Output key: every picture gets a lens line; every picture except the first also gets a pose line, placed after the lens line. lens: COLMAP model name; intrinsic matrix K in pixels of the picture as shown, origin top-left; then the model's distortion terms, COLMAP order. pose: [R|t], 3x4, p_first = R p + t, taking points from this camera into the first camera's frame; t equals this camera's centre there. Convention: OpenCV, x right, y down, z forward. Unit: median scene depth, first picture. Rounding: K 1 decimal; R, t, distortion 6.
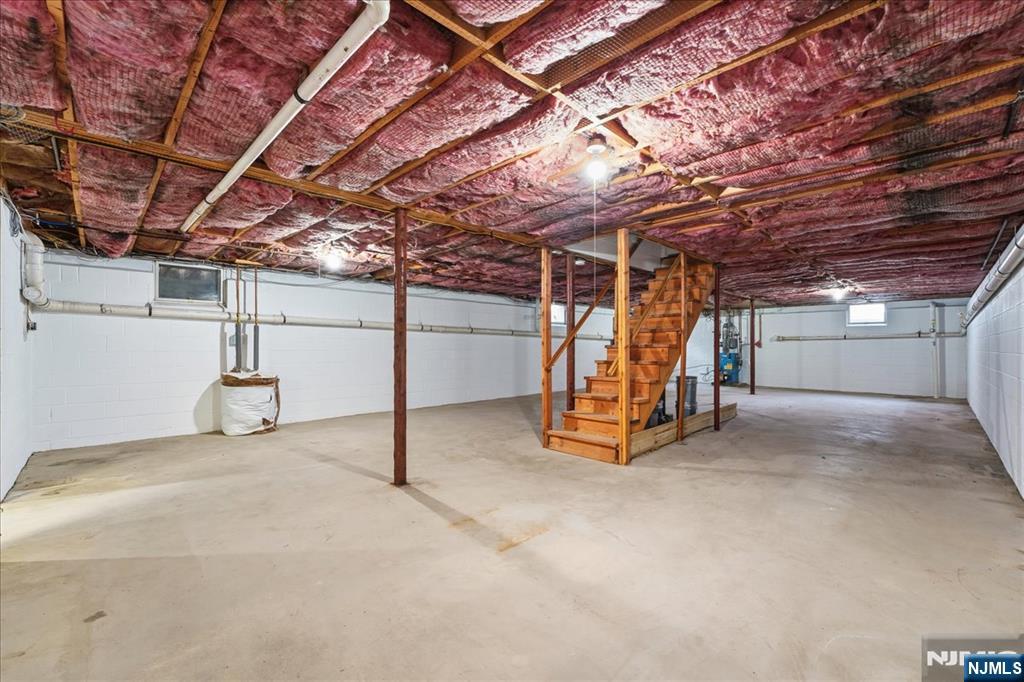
lens RADIAL K [[425.2, 0, 510.7], [0, 425.2, 342.6], [0, 0, 1]] dist [-0.012512, -0.000120]
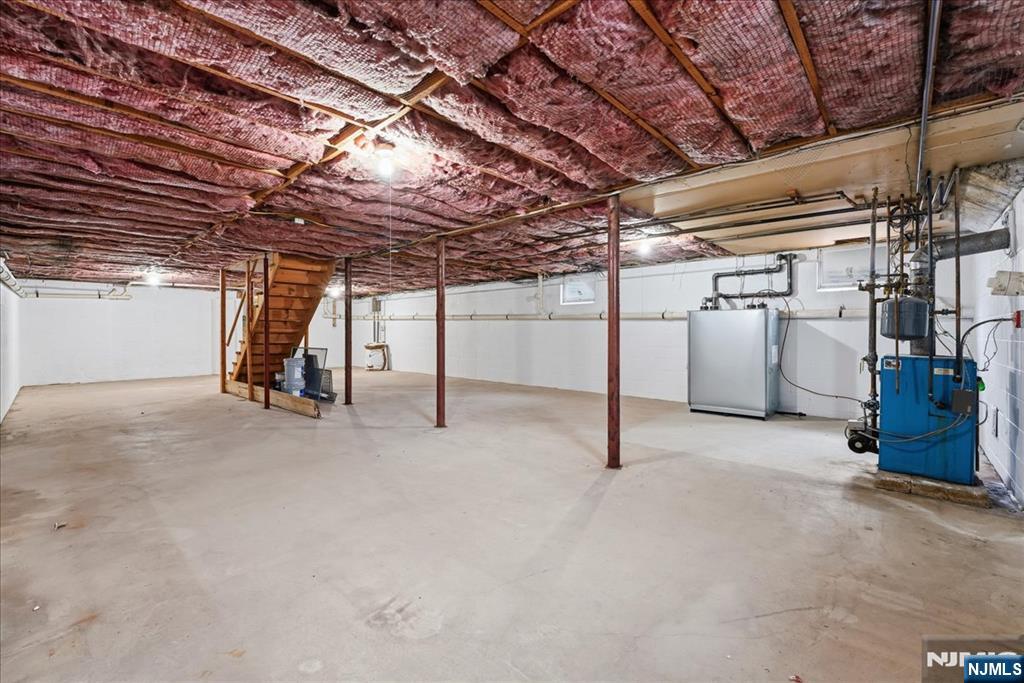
lens RADIAL K [[425.2, 0, 510.7], [0, 425.2, 343.1], [0, 0, 1]] dist [-0.012512, -0.000120]
pose [[0.036442, 0.028334, -0.998934, 1.066453], [0.007359, 0.999563, 0.028620, 0.009505], [0.999309, -0.008394, 0.036218, 1.053982]]
